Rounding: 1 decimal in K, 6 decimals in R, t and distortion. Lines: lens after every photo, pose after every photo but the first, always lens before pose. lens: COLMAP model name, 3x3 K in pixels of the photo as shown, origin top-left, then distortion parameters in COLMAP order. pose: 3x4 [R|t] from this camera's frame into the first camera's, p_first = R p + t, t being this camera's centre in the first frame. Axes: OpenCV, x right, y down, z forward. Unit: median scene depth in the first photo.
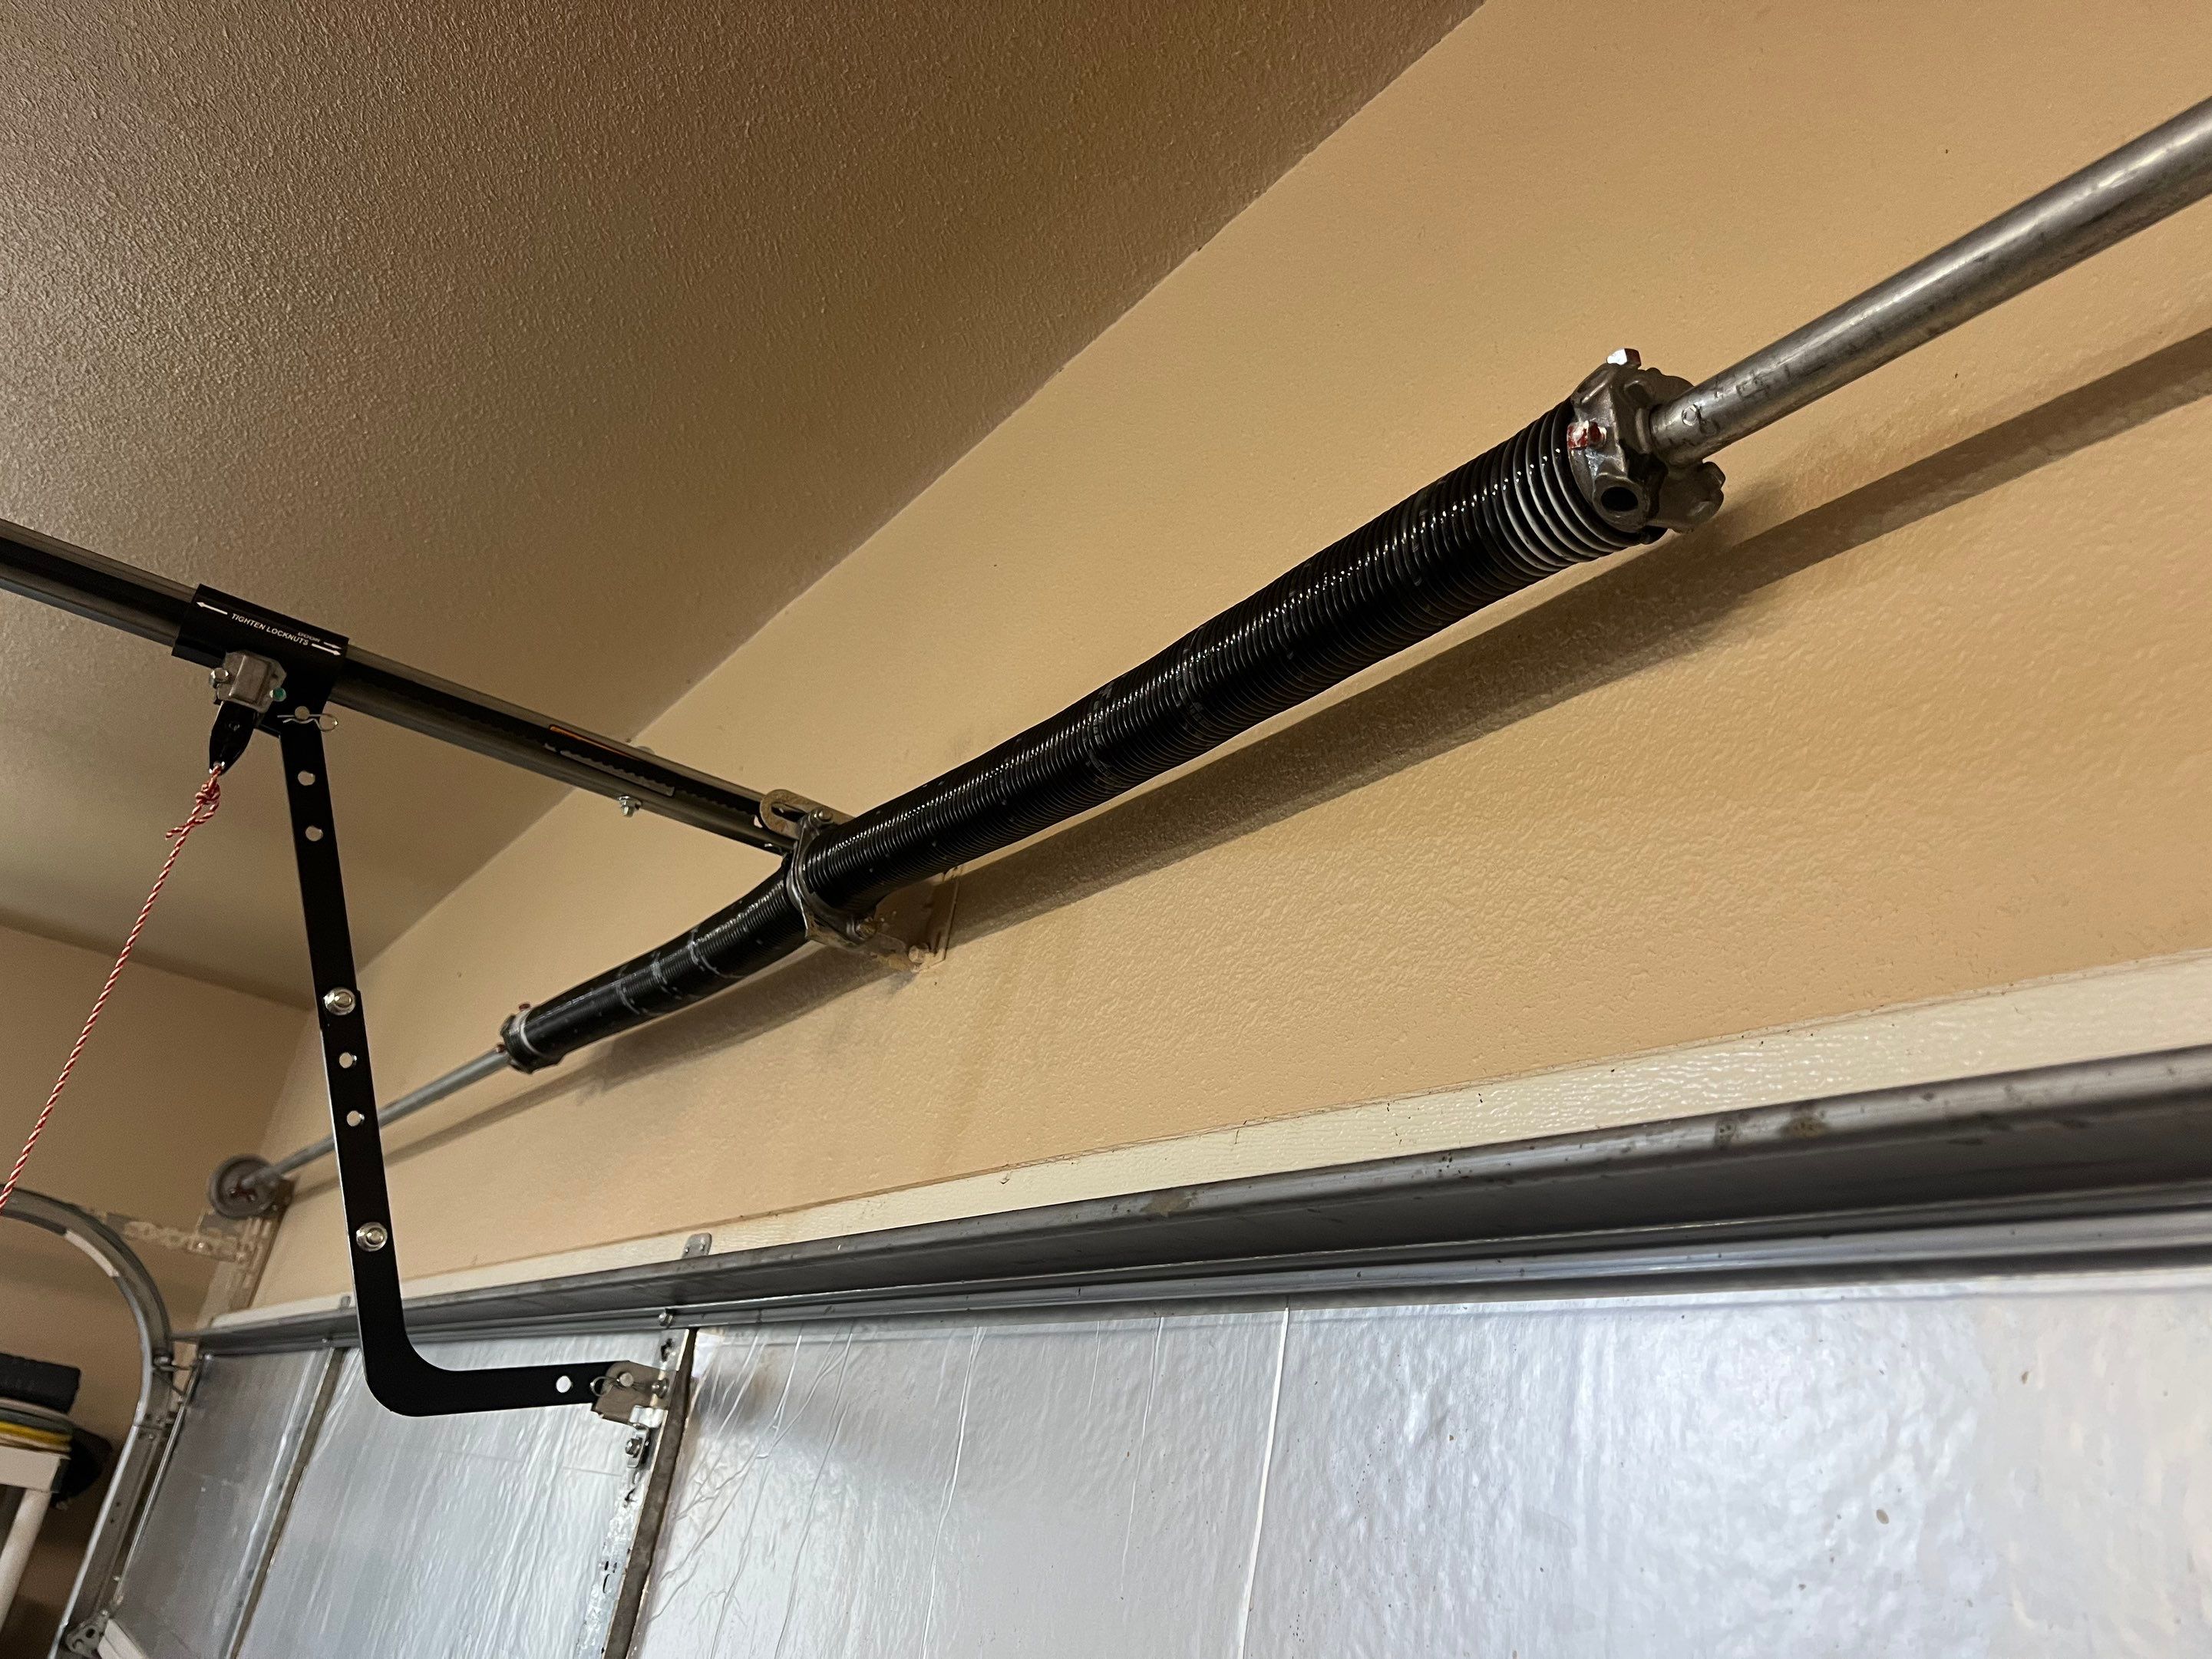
lens RADIAL K [[1679.6, 0, 1106.0], [0, 1679.6, 829.5], [0, 0, 1]] dist [0.040766, -0.058866]
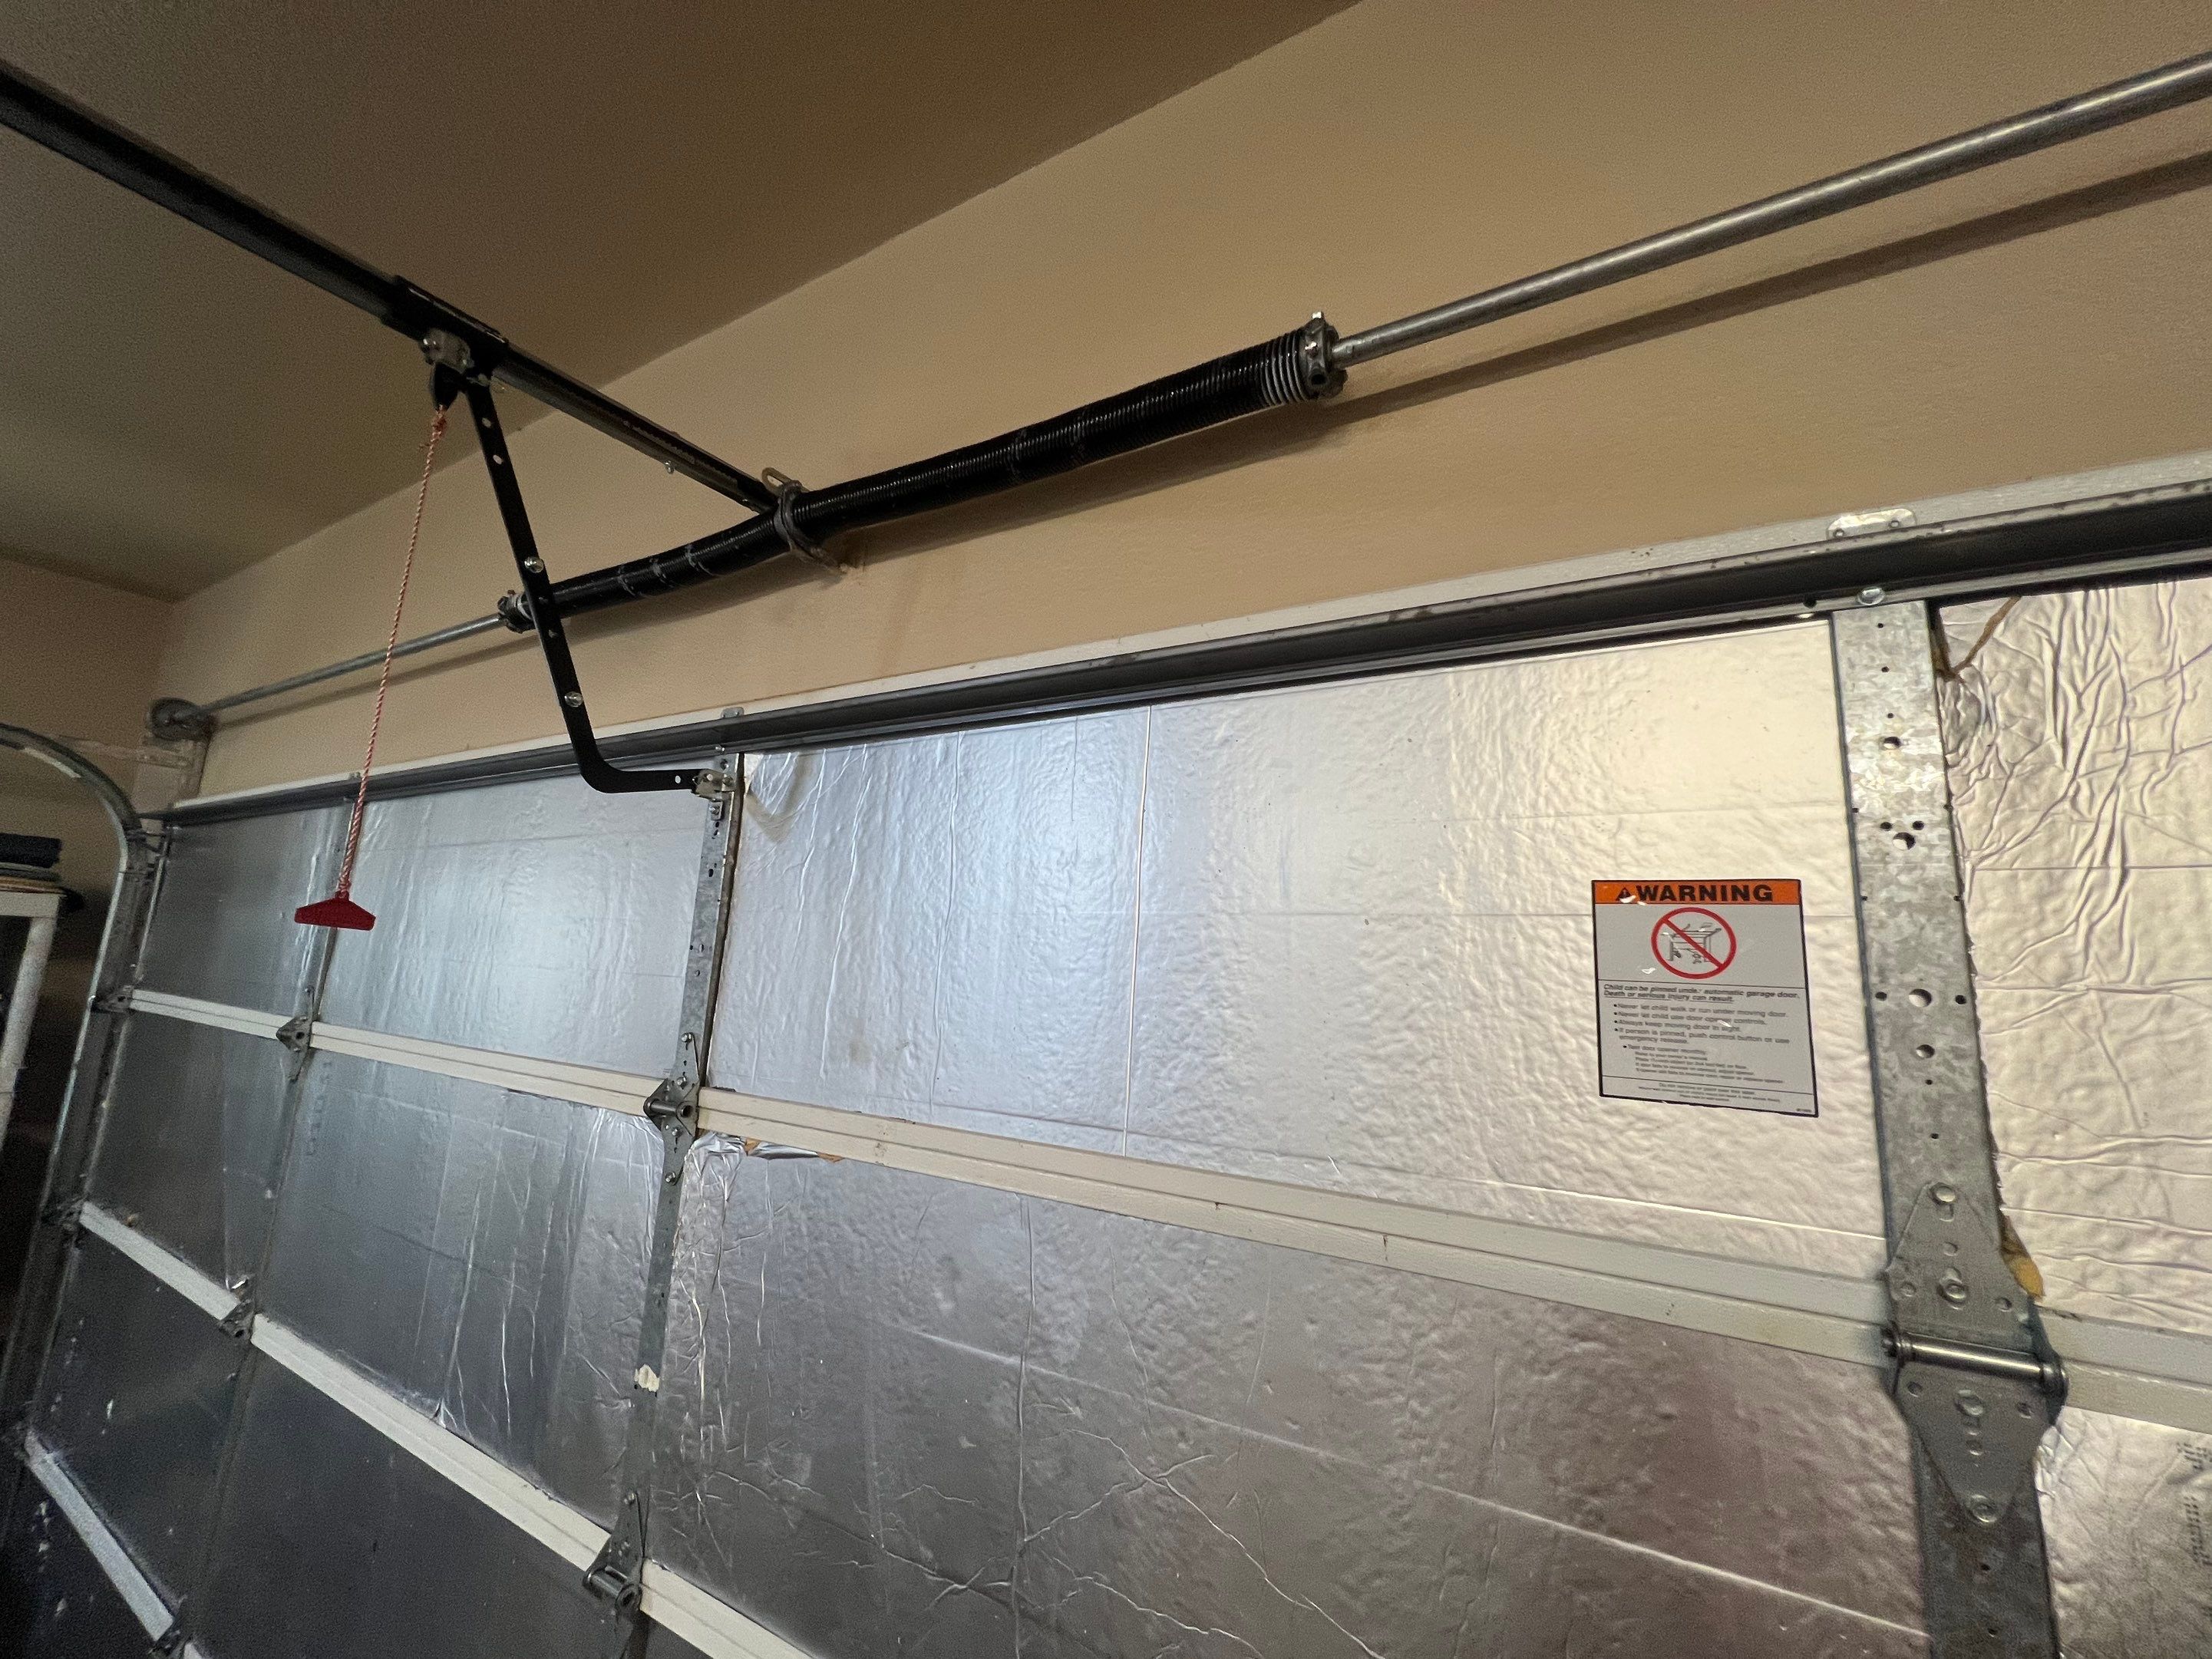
lens RADIAL K [[877.7, 0, 1106.0], [0, 877.7, 829.5], [0, 0, 1]] dist [-0.002674, -0.000468]
pose [[0.900487, -0.047441, 0.432288, -0.310513], [-0.084335, 0.956112, 0.280603, 0.056563], [-0.426627, -0.289136, 0.856965, -0.094045]]
